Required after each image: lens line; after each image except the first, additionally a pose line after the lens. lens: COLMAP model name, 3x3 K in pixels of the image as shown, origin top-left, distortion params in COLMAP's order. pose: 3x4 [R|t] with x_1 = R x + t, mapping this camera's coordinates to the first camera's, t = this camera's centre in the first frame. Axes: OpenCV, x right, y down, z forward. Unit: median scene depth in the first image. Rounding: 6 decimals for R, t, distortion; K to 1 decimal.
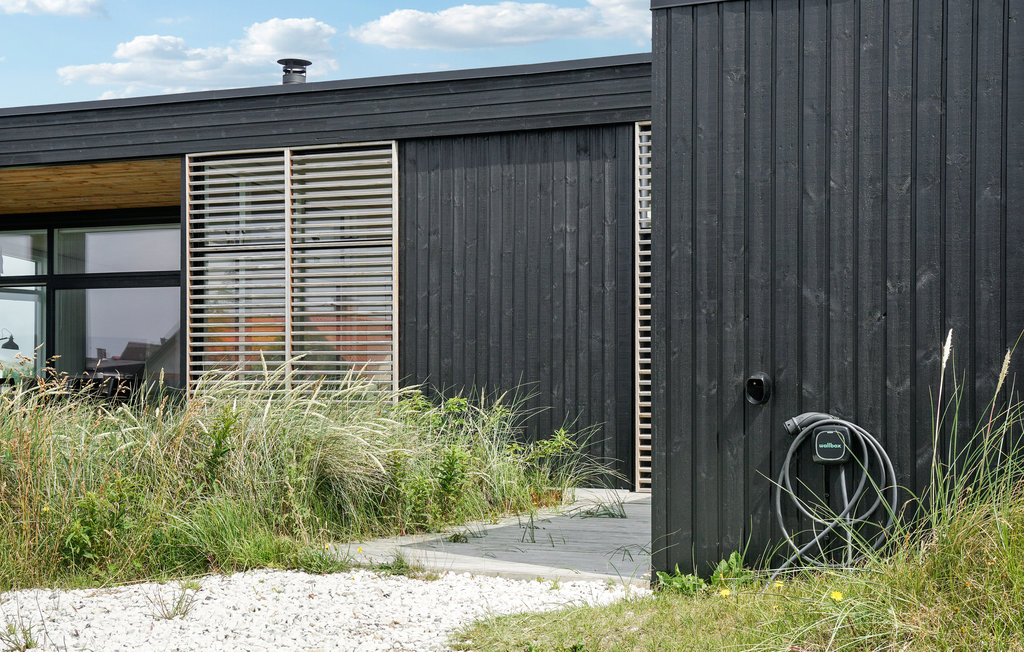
lens RADIAL K [[1621.9, 0, 502.0], [0, 1621.9, 327.0], [0, 0, 1]] dist [0.217839, 0.000000]
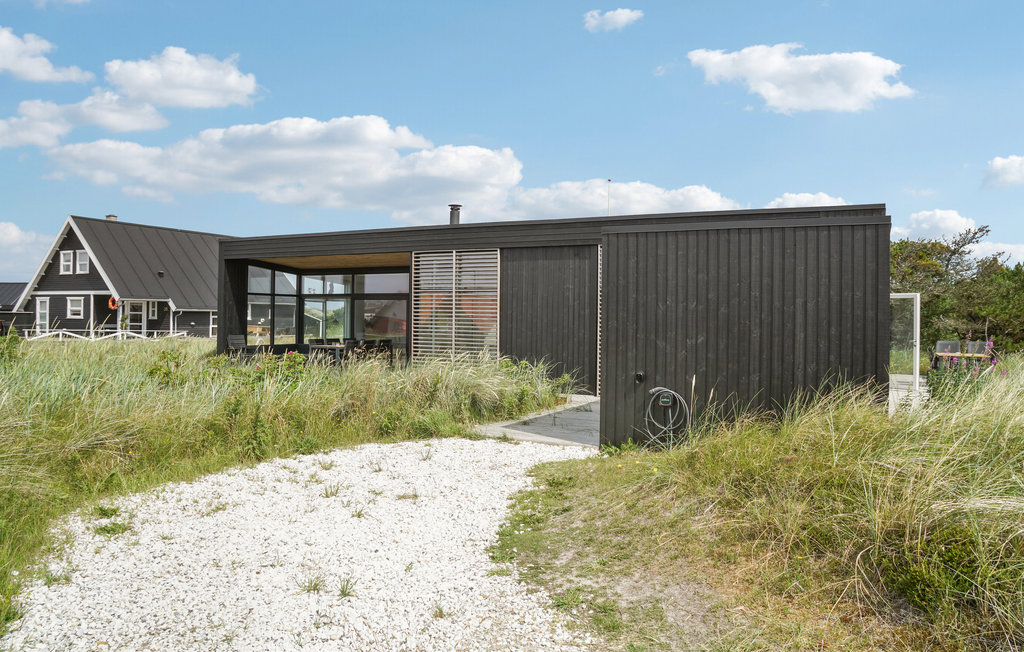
lens RADIAL K [[705.5, 0, 521.2], [0, 705.5, 319.1], [0, 0, 1]] dist [-0.006978, 0.001630]
pose [[0.999528, 0.012168, -0.028216, -0.005678], [-0.011975, 0.999904, 0.007010, -0.051846], [0.028298, -0.006669, 0.999577, -0.135132]]
